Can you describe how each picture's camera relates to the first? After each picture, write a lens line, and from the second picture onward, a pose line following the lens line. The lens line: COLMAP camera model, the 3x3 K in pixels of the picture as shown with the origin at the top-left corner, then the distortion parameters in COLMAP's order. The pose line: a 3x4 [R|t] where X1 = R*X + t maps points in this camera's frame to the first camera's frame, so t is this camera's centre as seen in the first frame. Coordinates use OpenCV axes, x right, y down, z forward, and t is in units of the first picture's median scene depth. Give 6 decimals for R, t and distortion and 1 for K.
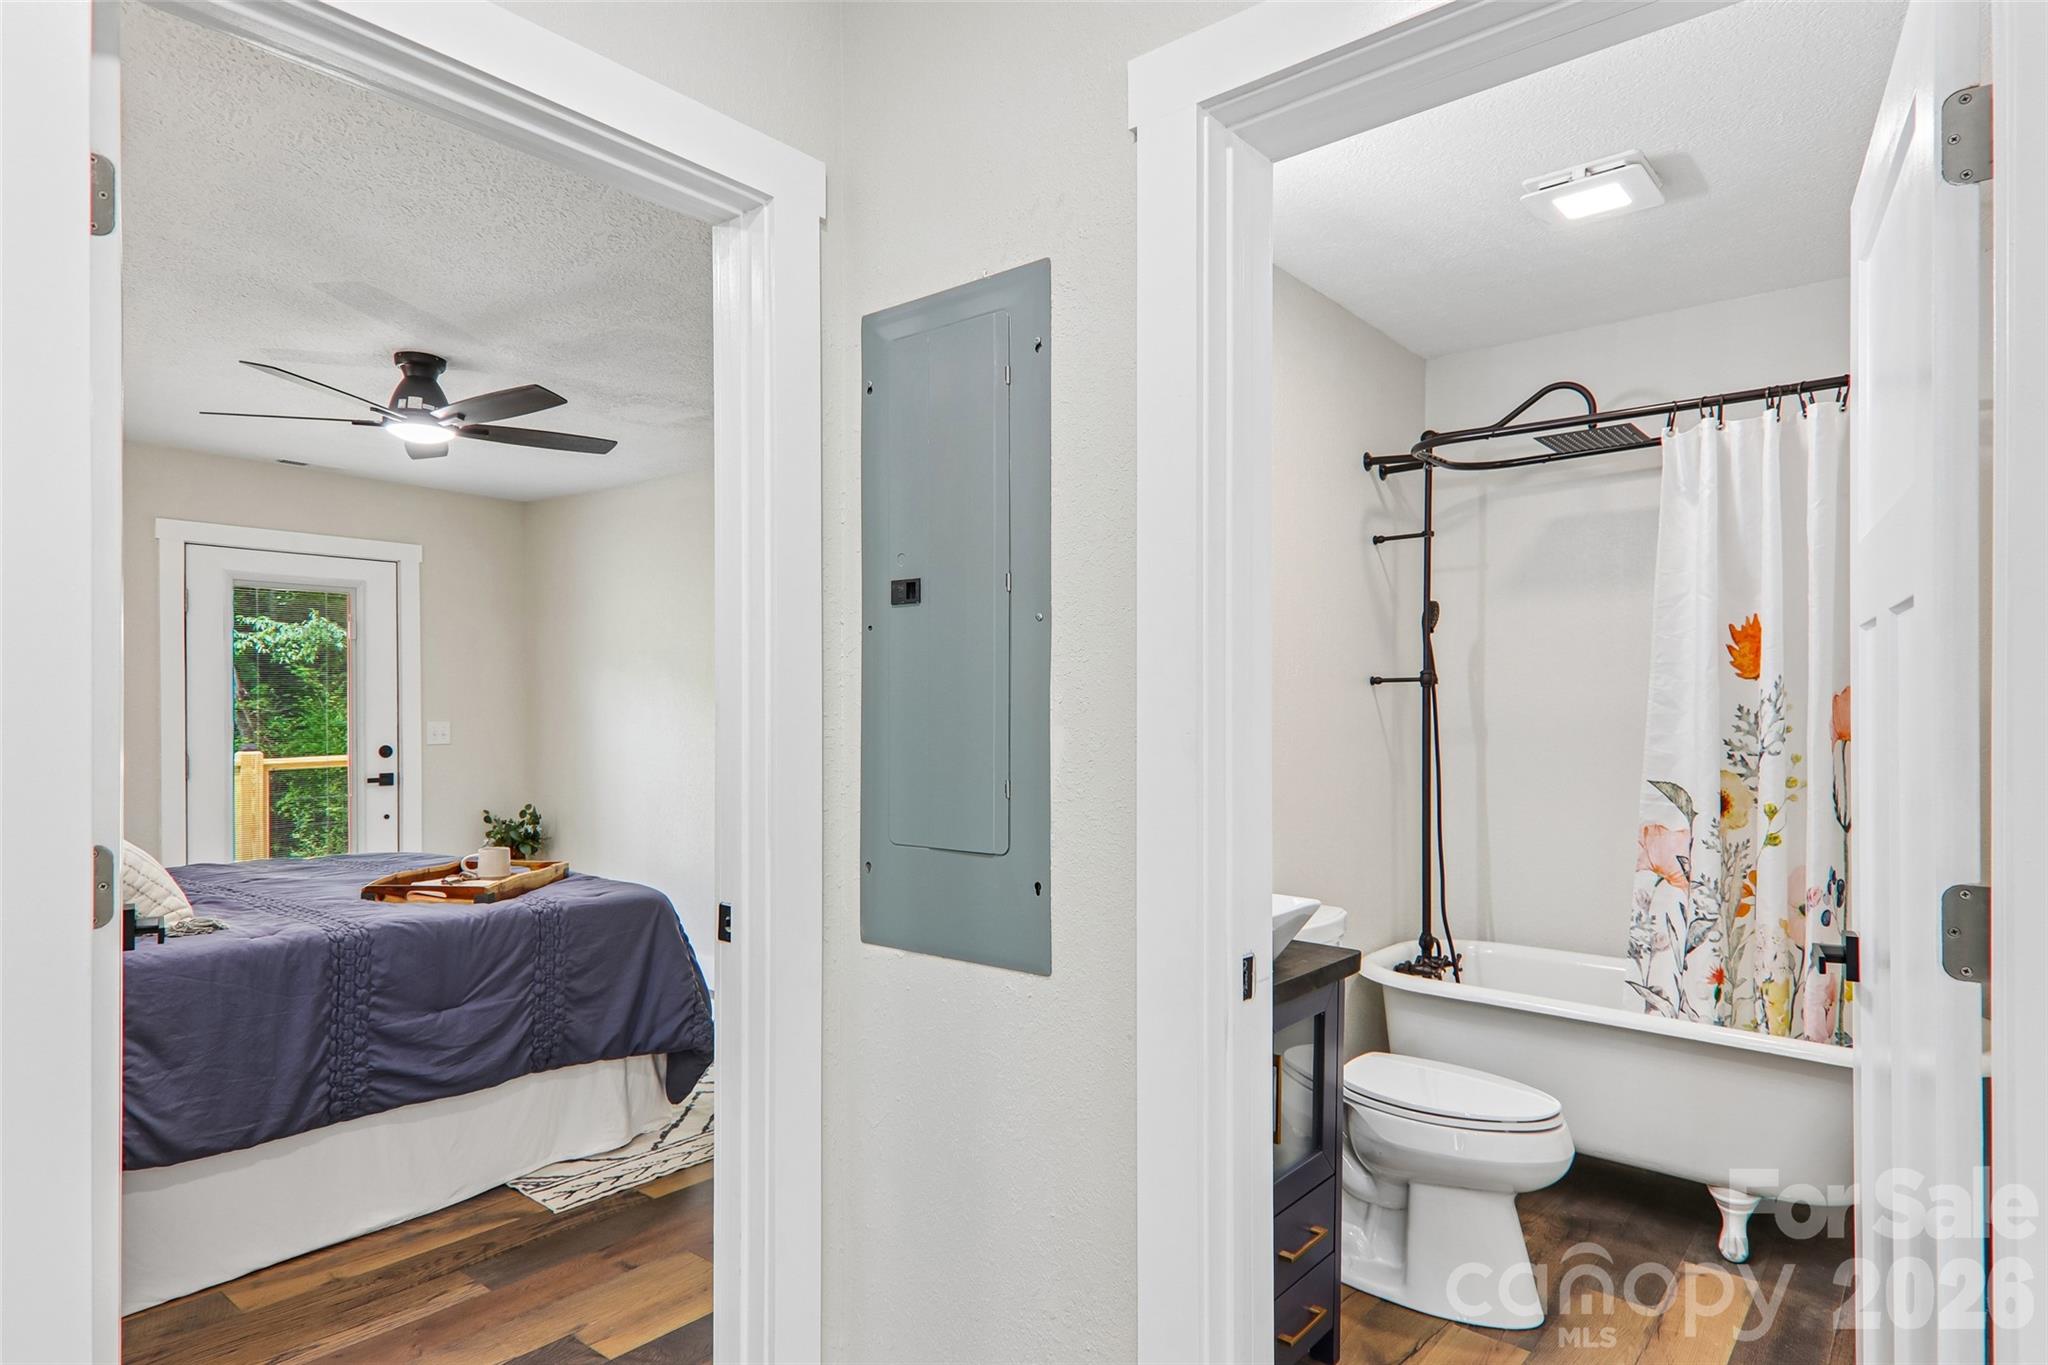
lens RADIAL K [[1145.3, 0, 1017.6], [0, 1145.3, 696.9], [0, 0, 1]] dist [0.031008, -0.018679]
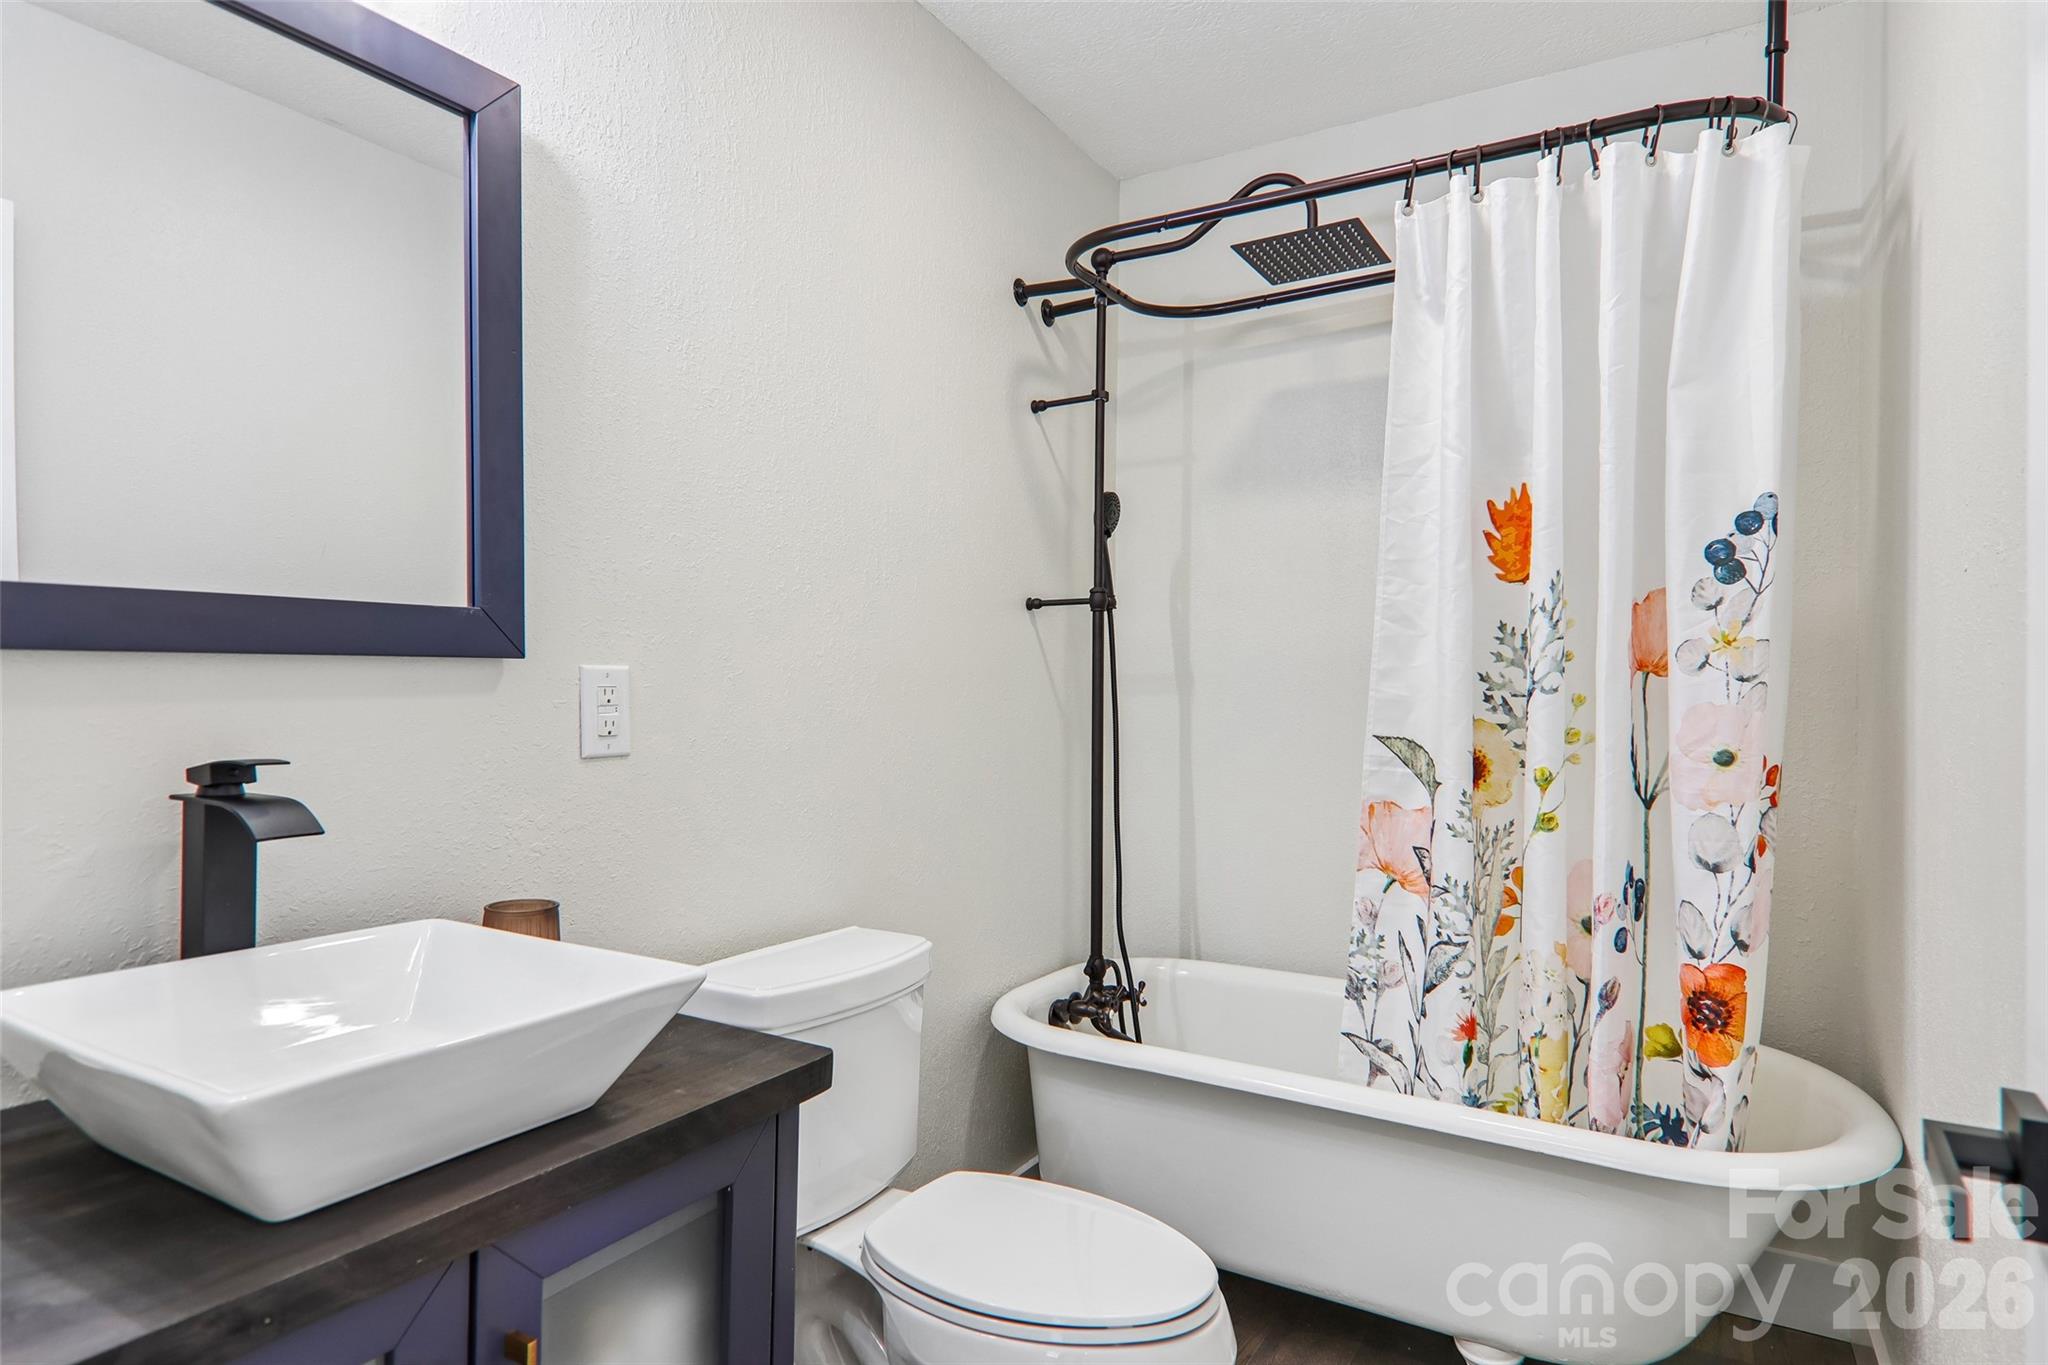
lens RADIAL K [[1145.3, 0, 986.8], [0, 1145.3, 683.3], [0, 0, 1]] dist [0.031008, -0.018679]
pose [[0.991500, 0.000106, 0.130109, 0.239140], [-0.001207, 0.999964, 0.008387, 0.037385], [-0.130103, -0.008473, 0.991464, 0.371886]]
